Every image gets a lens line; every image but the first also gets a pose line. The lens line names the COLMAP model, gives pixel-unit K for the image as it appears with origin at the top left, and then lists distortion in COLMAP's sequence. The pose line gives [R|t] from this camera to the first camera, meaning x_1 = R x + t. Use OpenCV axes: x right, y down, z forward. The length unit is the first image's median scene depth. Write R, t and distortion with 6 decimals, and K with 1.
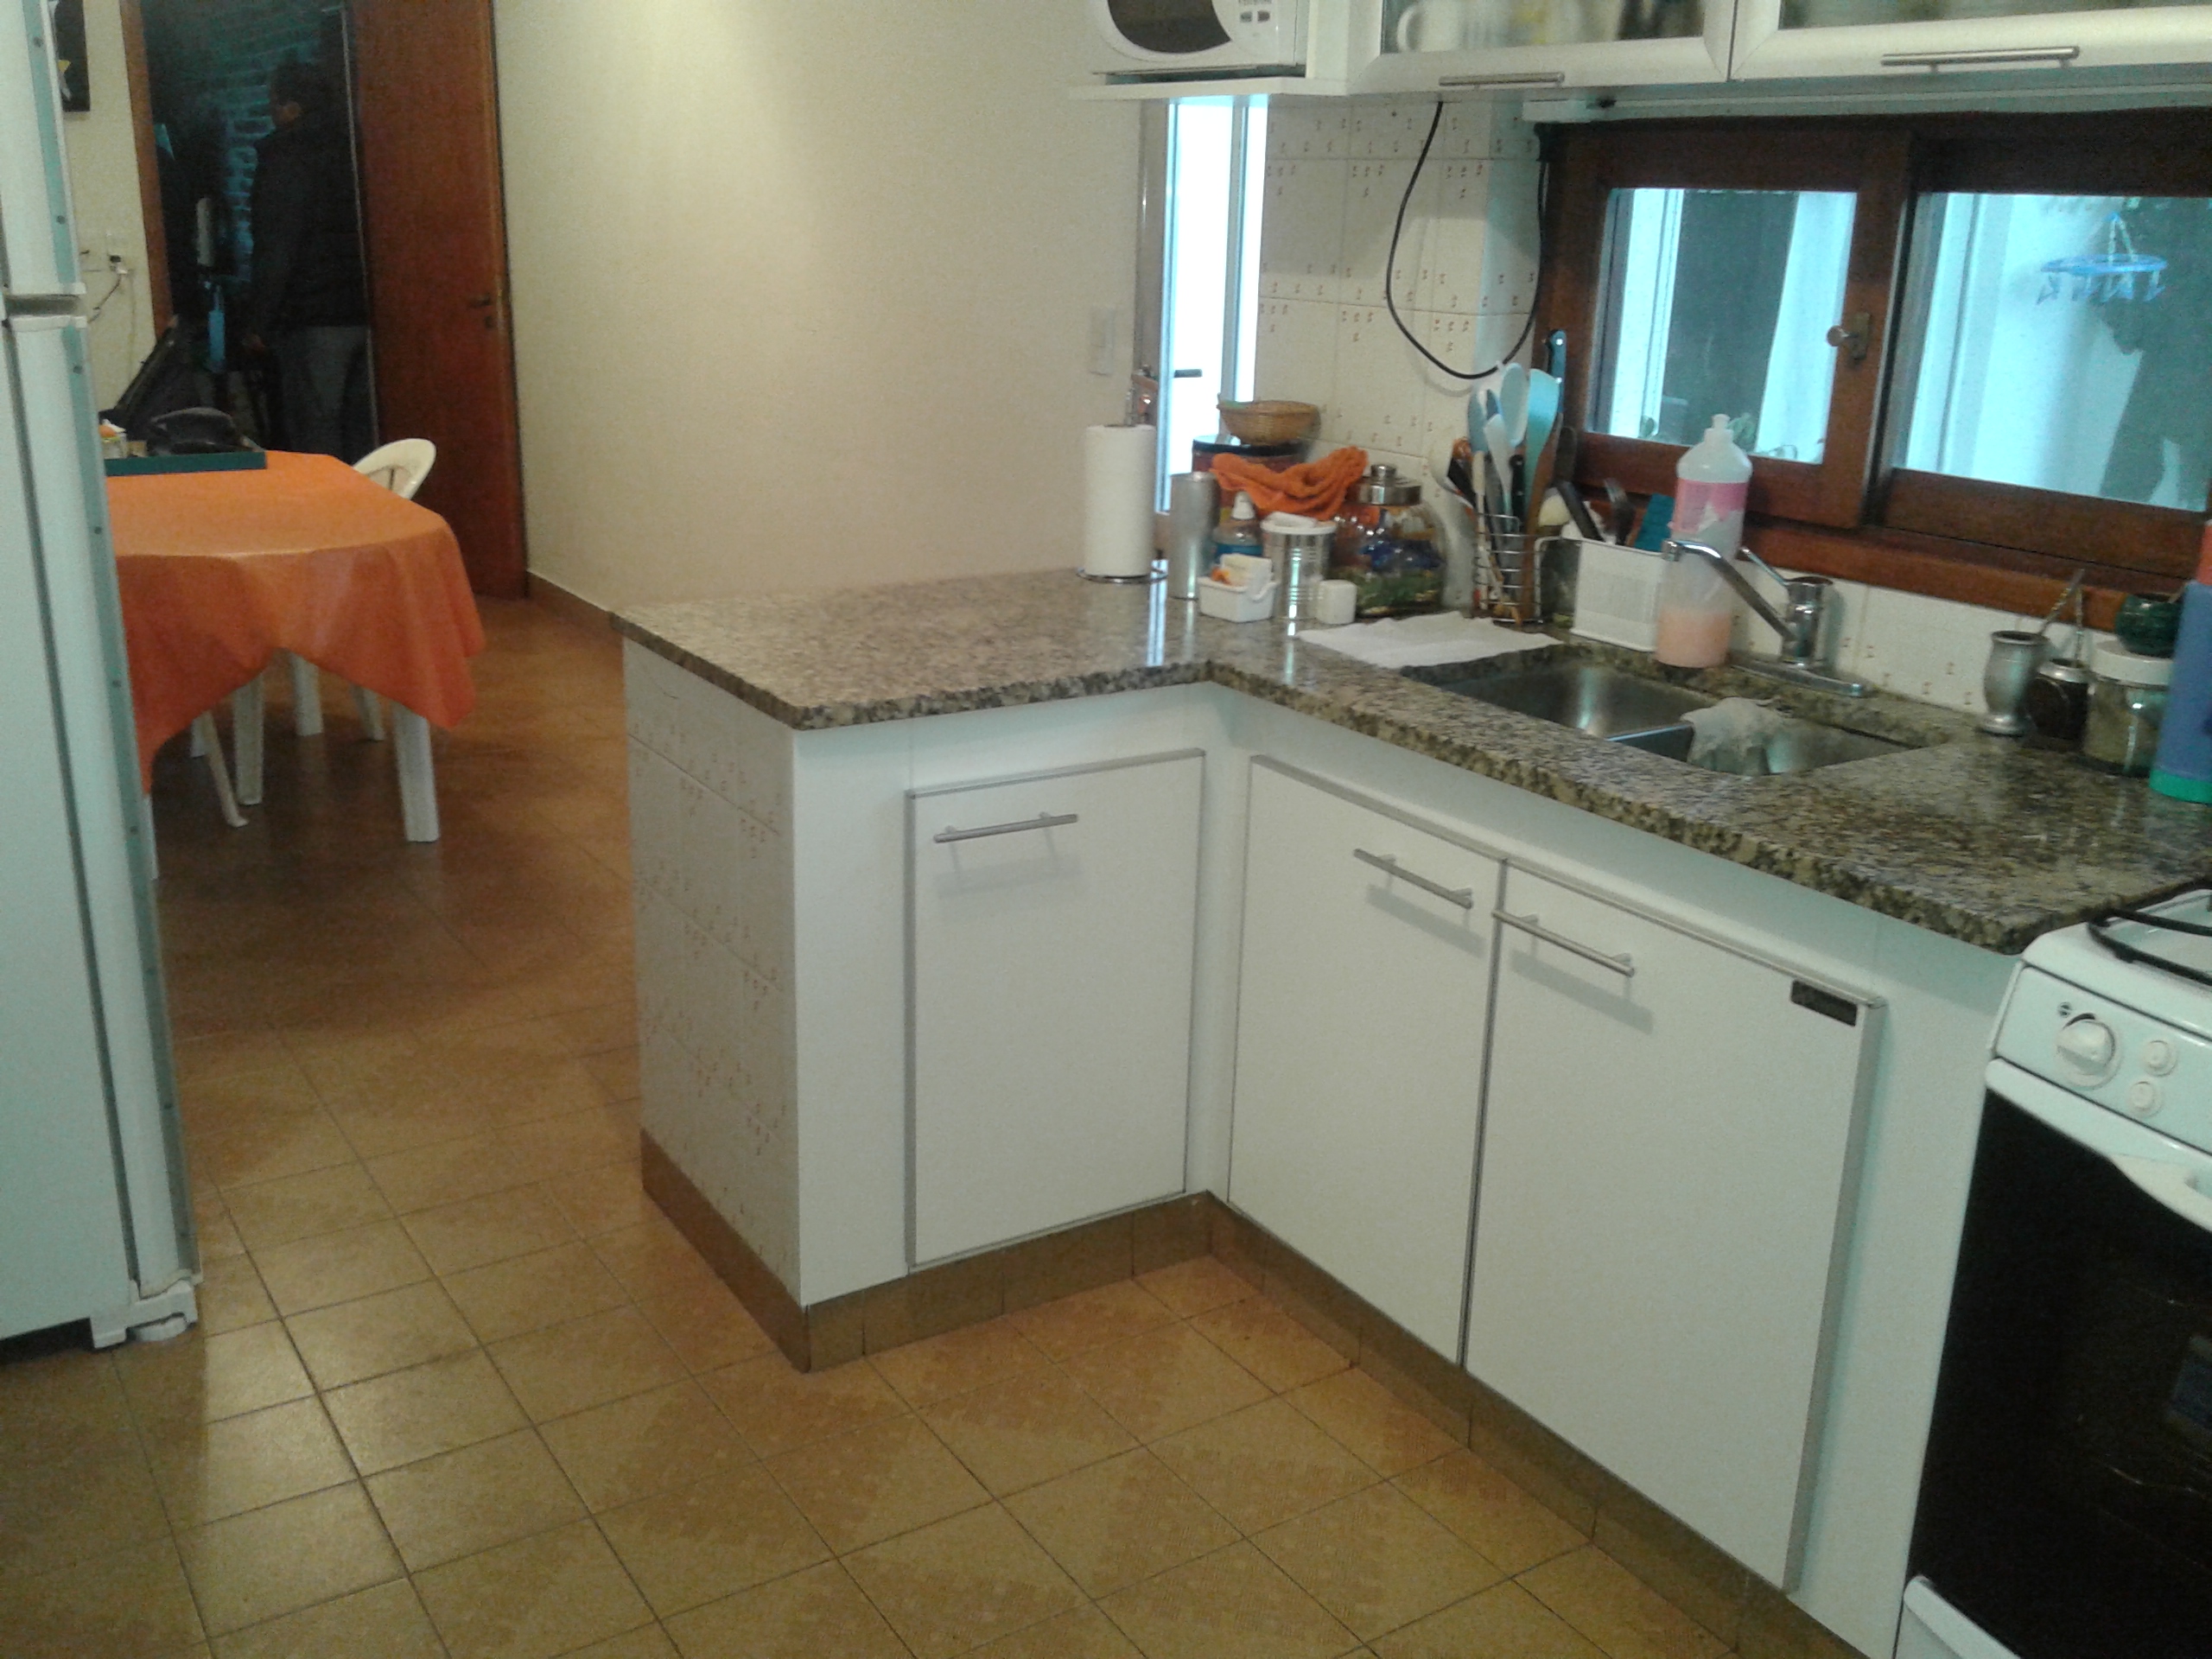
lens RADIAL K [[2067.4, 0, 1055.2], [0, 2067.4, 824.9], [0, 0, 1]] dist [0.100600, -0.216029]
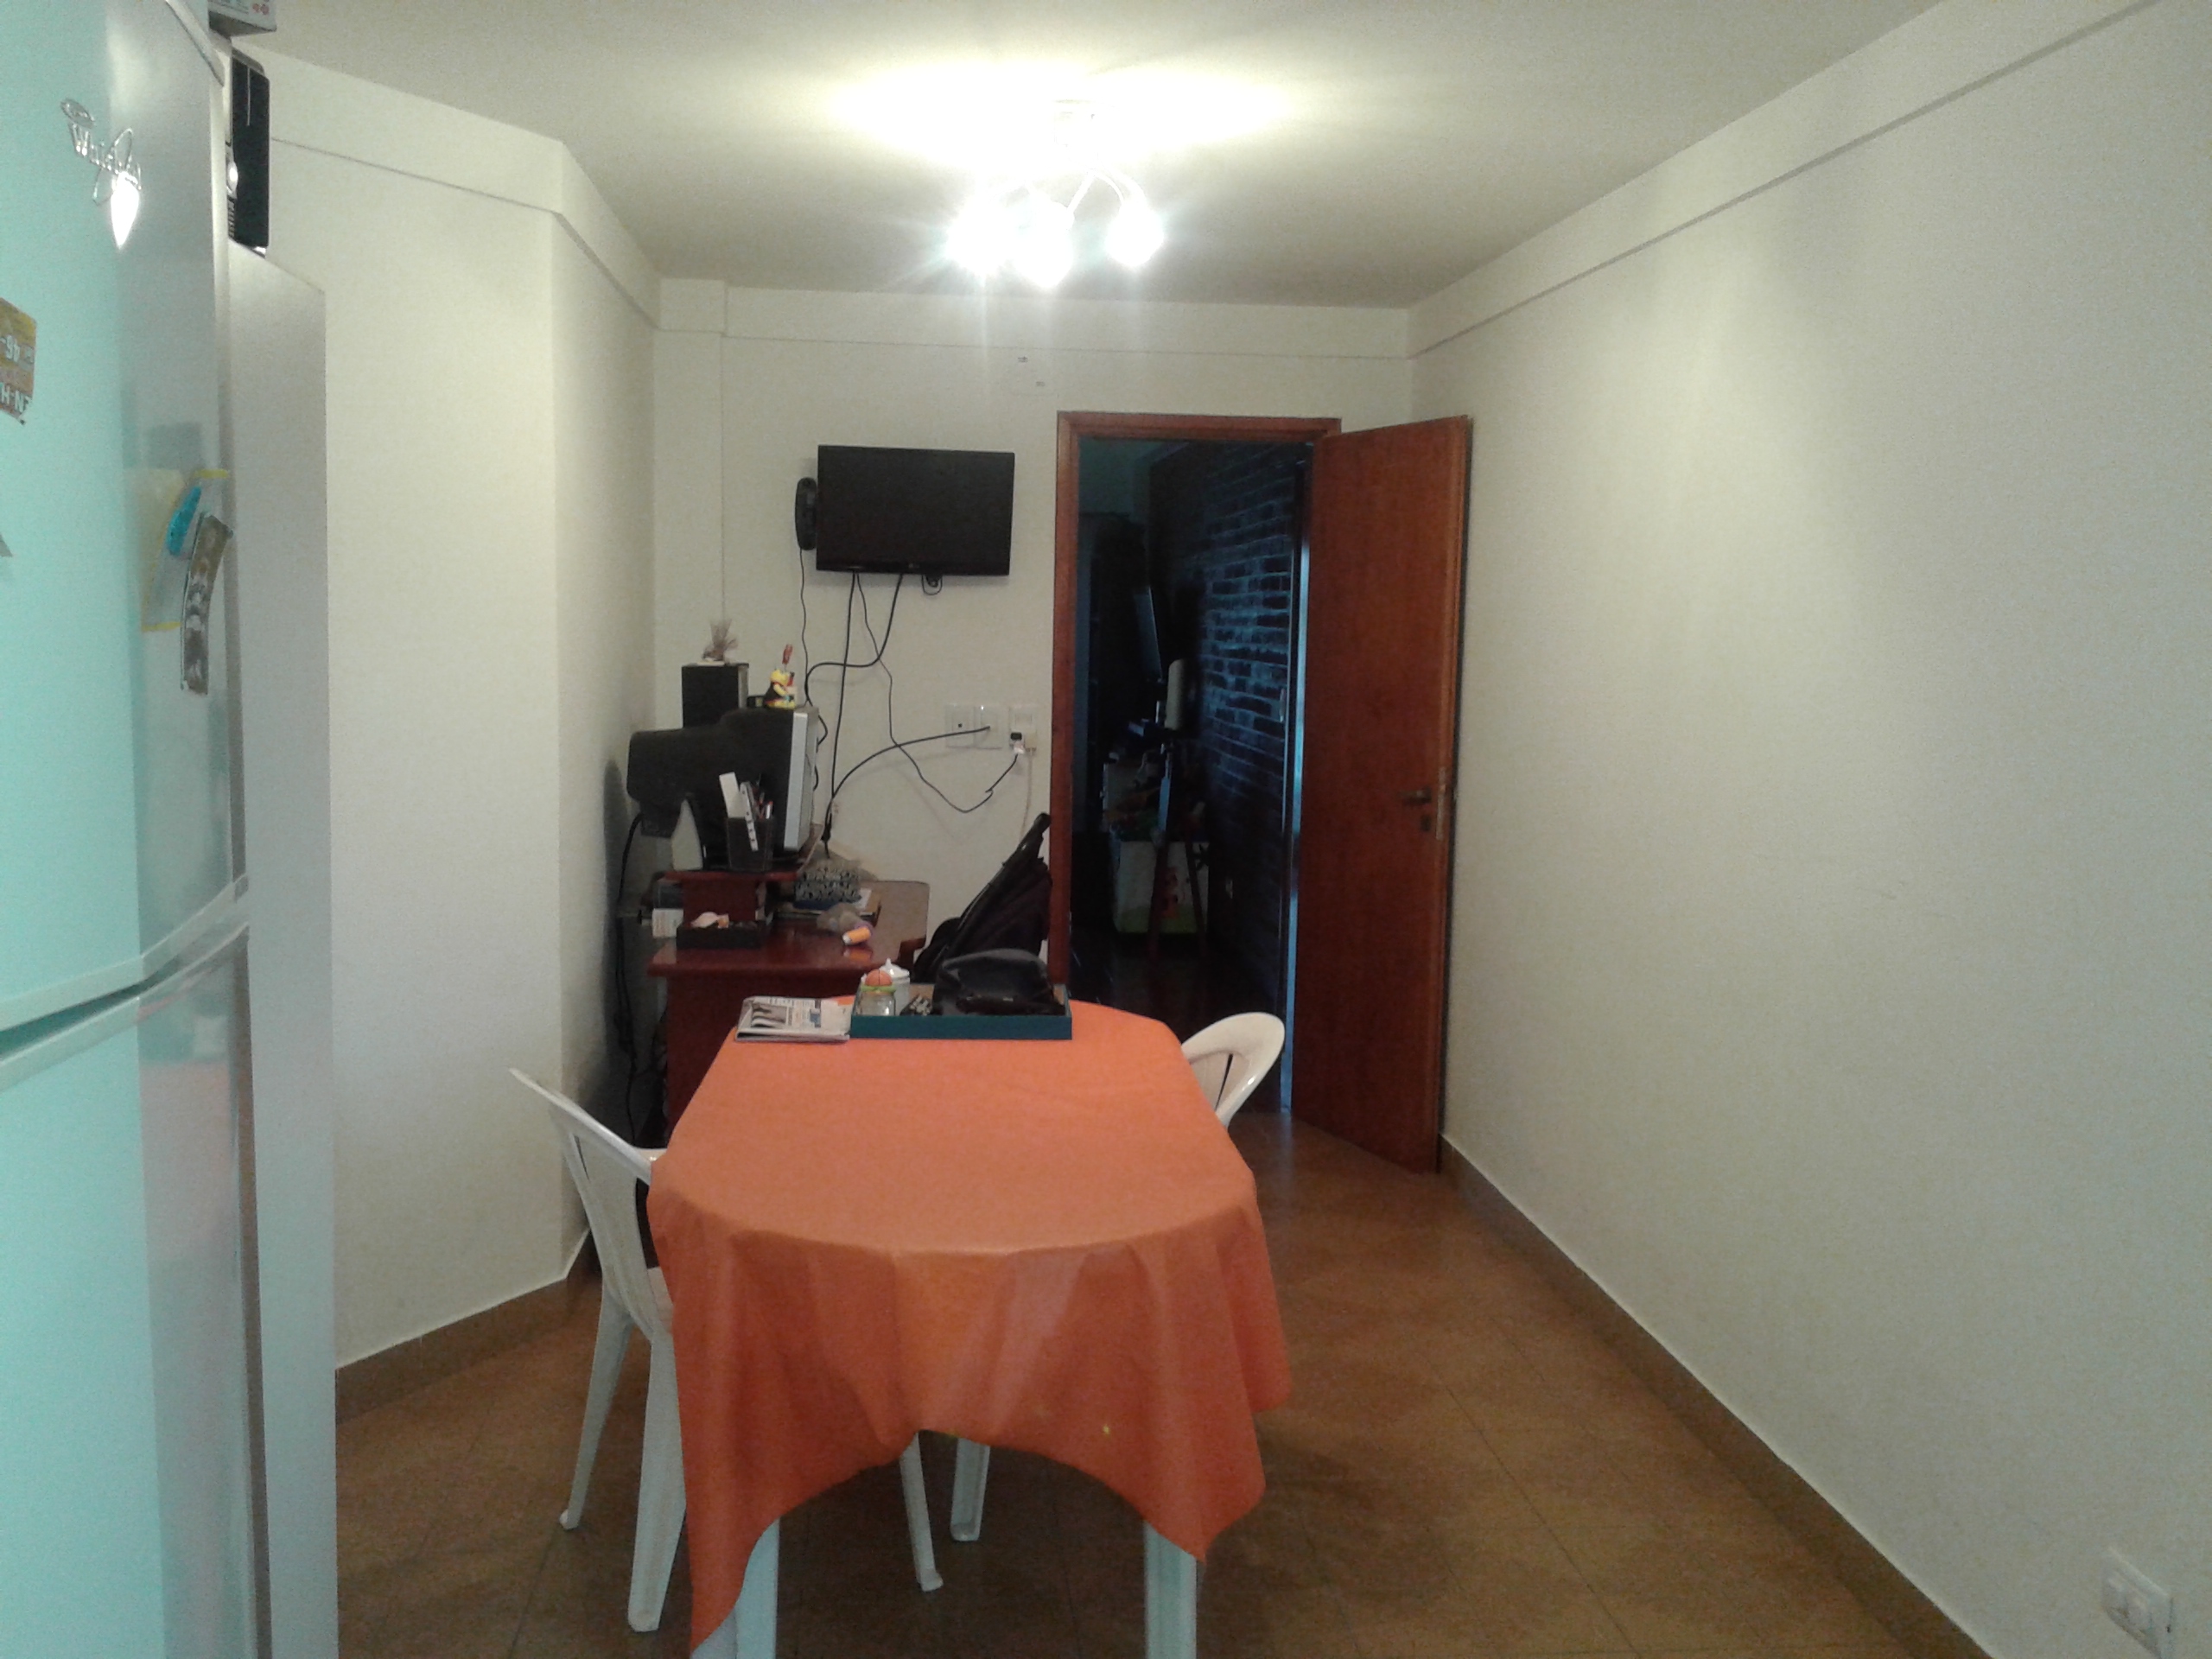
lens RADIAL K [[2056.3, 0, 1095.7], [0, 2056.3, 794.0], [0, 0, 1]] dist [0.093129, -0.149486]
pose [[0.897857, 0.040096, -0.438457, -0.018391], [-0.134546, 0.973194, -0.186522, -0.039590], [0.419225, 0.226462, 0.879184, 0.114446]]
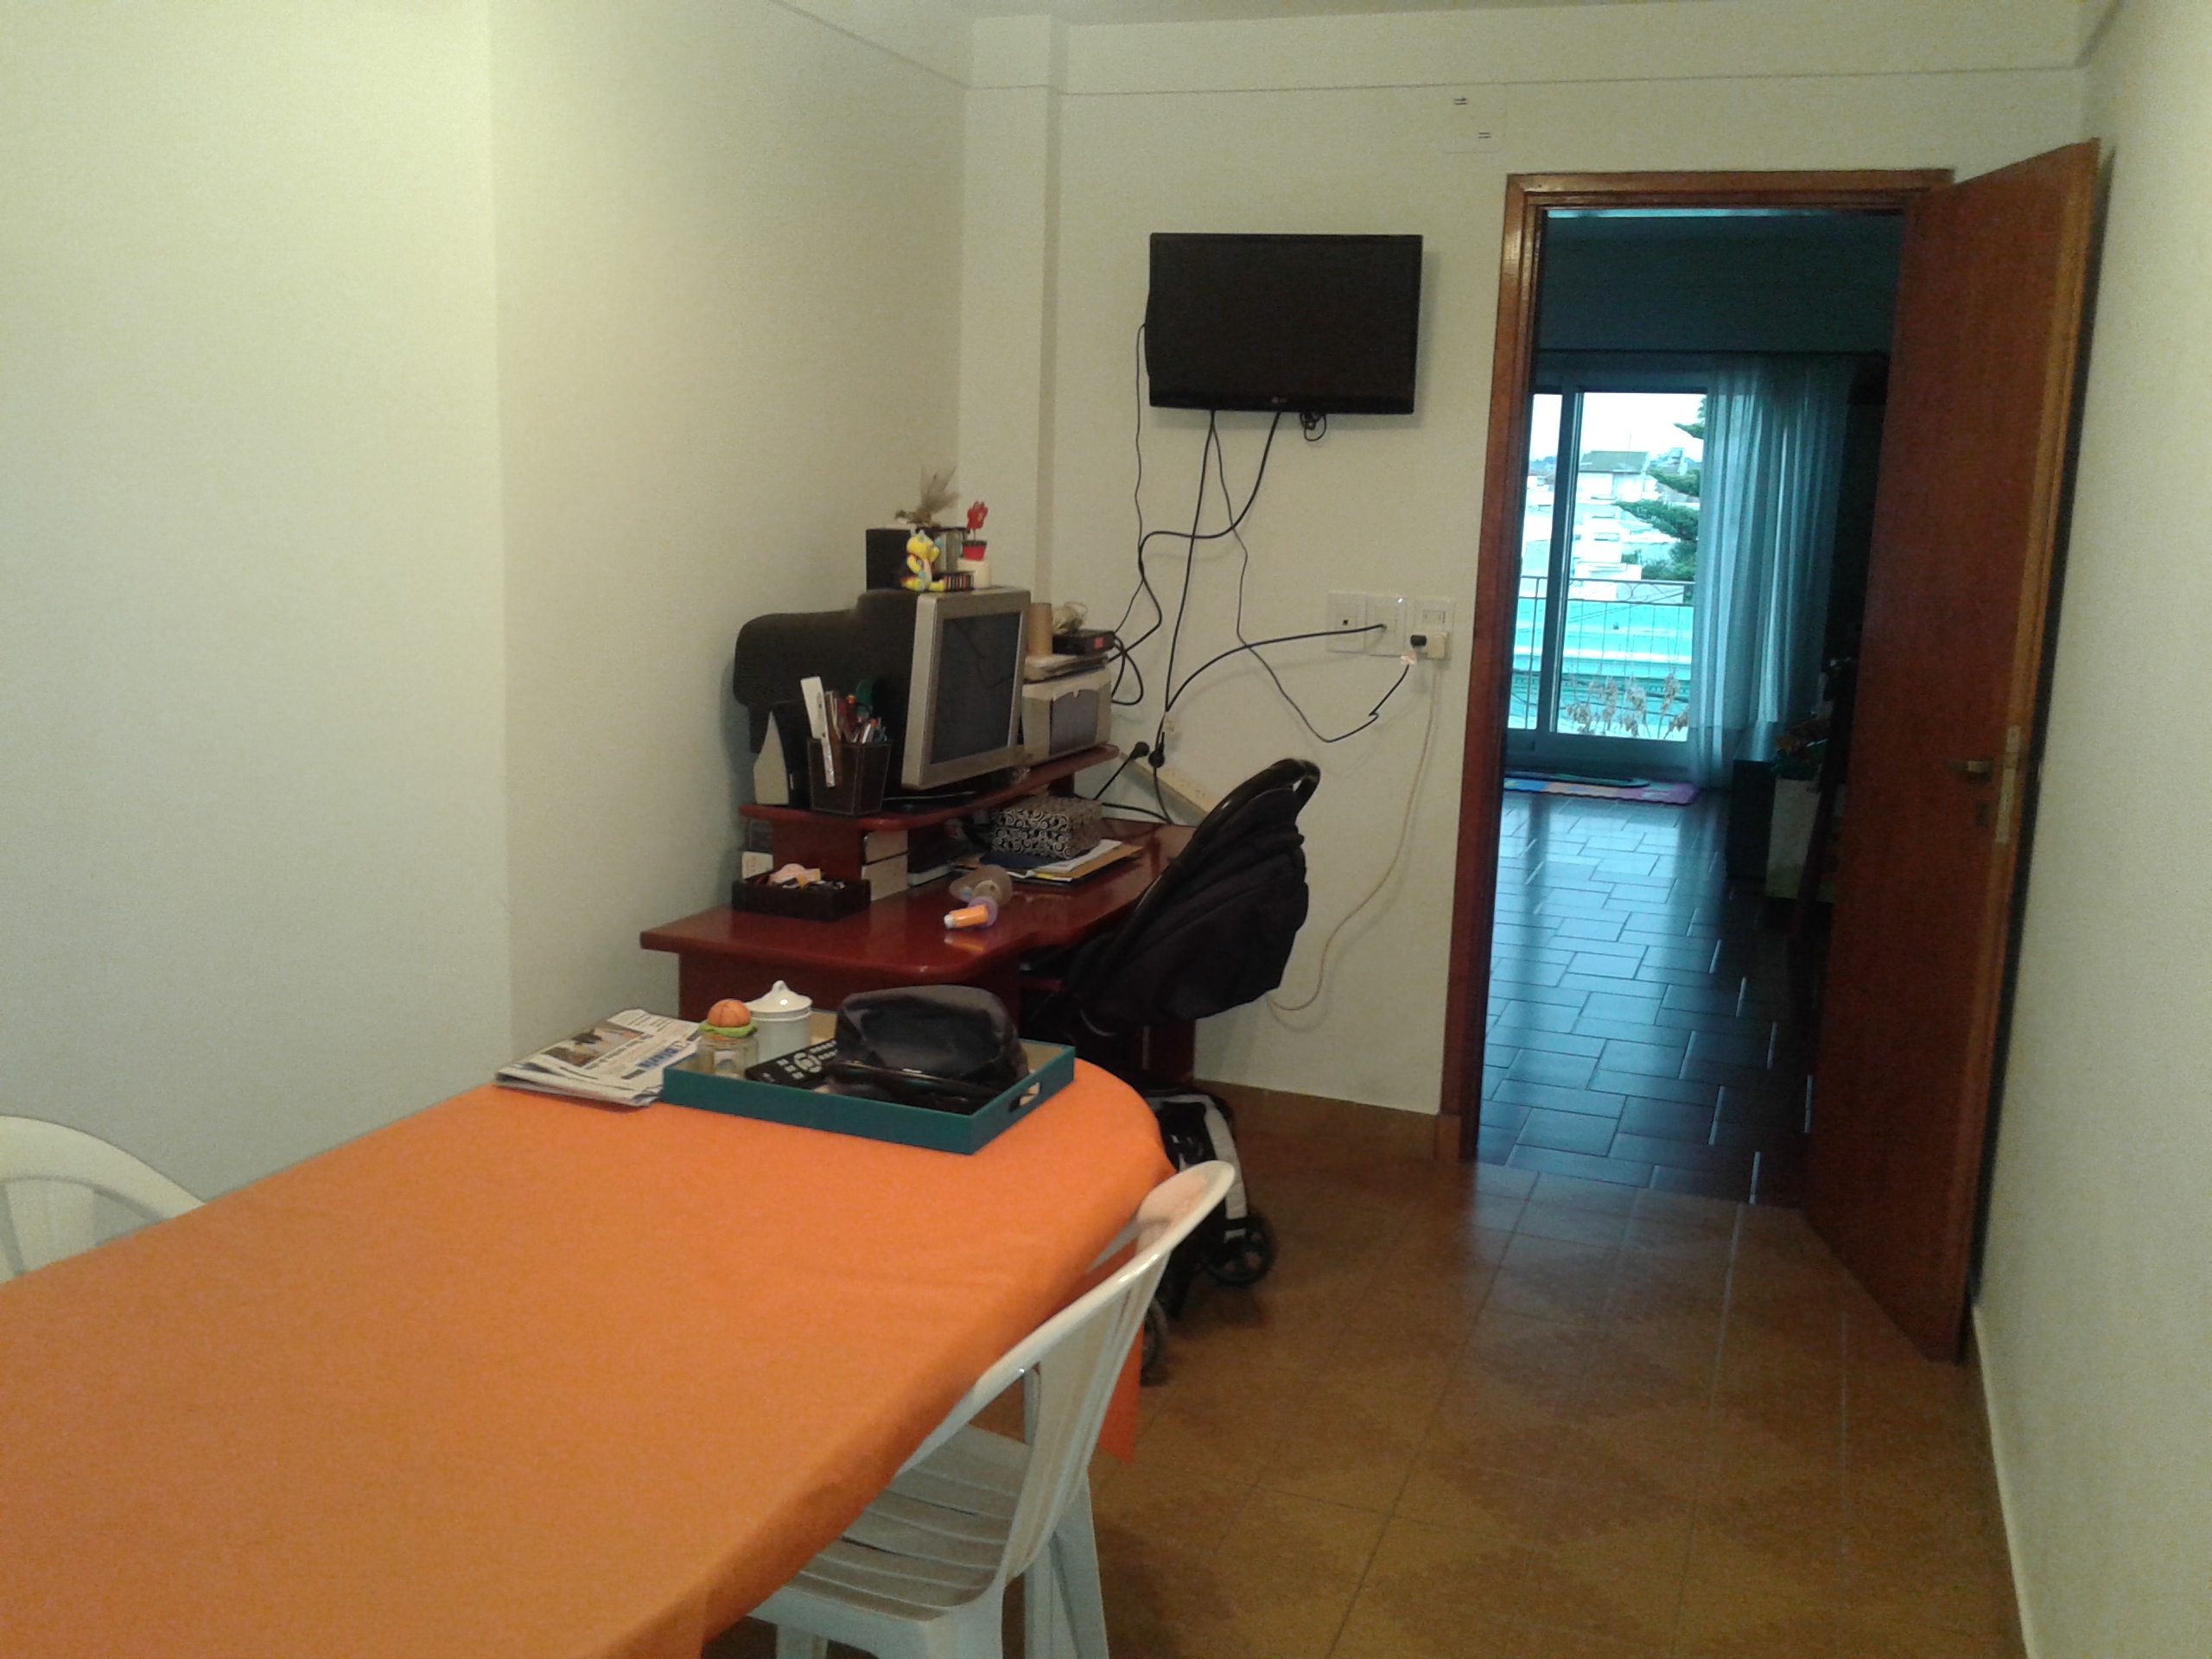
lens RADIAL K [[2056.3, 0, 1095.7], [0, 2056.3, 794.0], [0, 0, 1]] dist [0.093129, -0.149486]
pose [[0.611916, 0.130182, -0.780135, -0.009213], [-0.255098, 0.966134, -0.038872, -0.076833], [0.748654, 0.222797, 0.624402, 0.238886]]
